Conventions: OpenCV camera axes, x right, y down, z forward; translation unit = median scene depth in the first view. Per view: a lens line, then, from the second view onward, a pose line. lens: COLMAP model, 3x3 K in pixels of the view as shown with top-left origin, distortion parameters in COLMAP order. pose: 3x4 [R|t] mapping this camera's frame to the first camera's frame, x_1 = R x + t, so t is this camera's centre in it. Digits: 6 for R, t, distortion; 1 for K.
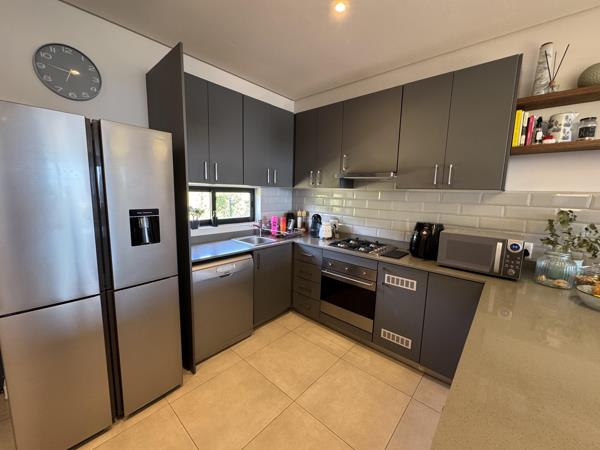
lens RADIAL K [[250.8, 0, 308.1], [0, 250.8, 225.3], [0, 0, 1]] dist [-0.001563, 0.001089]
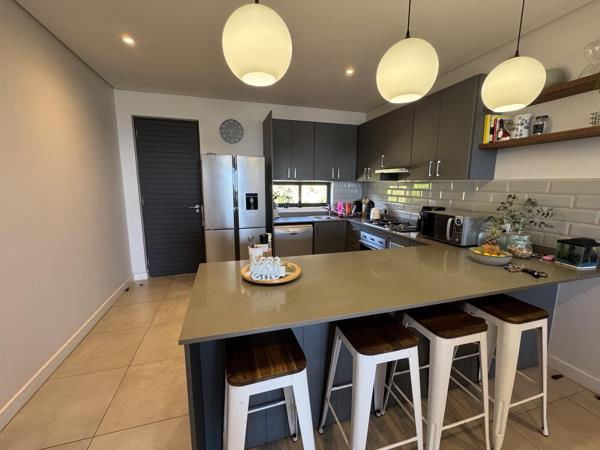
lens RADIAL K [[250.8, 0, 298.8], [0, 250.8, 225.5], [0, 0, 1]] dist [-0.001563, 0.001089]
pose [[0.853559, 0.064949, -0.516932, 0.588686], [-0.052918, 0.997876, 0.037998, 0.076484], [0.518302, -0.005078, 0.855182, -0.456532]]
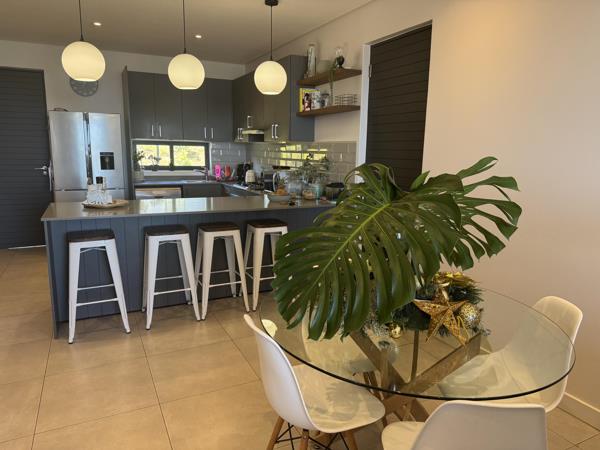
lens RADIAL K [[410.2, 0, 289.7], [0, 410.2, 219.4], [0, 0, 1]] dist [0.036883, -0.037579]
pose [[0.926056, 0.055566, -0.373272, 1.445998], [-0.043515, 0.998226, 0.040642, 0.200148], [0.374868, -0.021394, 0.926831, -1.133957]]
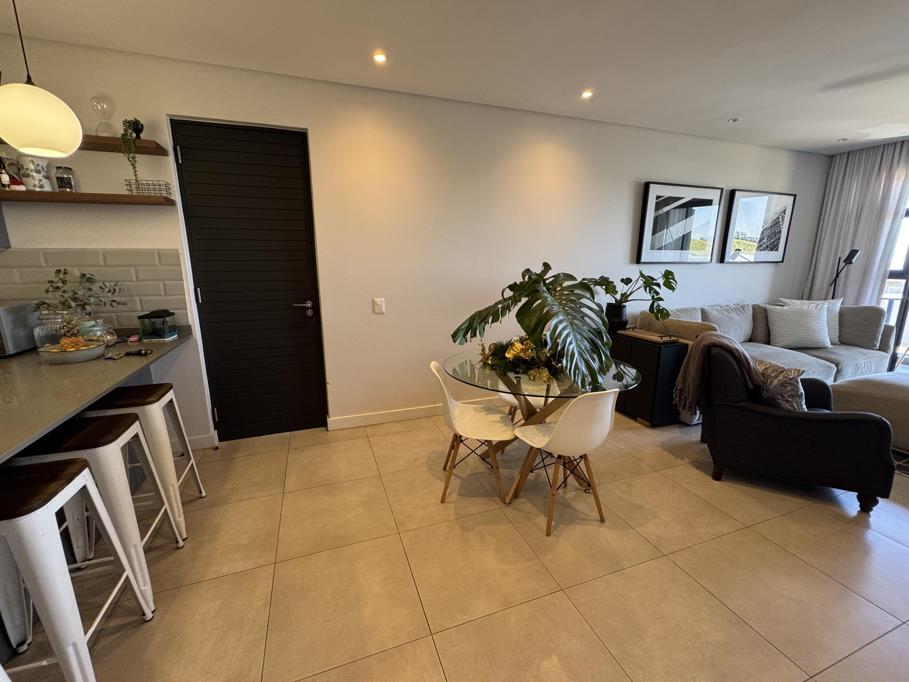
lens RADIAL K [[380.0, 0, 452.4], [0, 380.0, 343.7], [0, 0, 1]] dist [-0.001563, 0.001089]
pose [[0.473921, -0.218014, 0.853152, 0.345616], [0.131936, 0.975510, 0.175992, 0.113973], [-0.870627, 0.029156, 0.491078, -0.694594]]
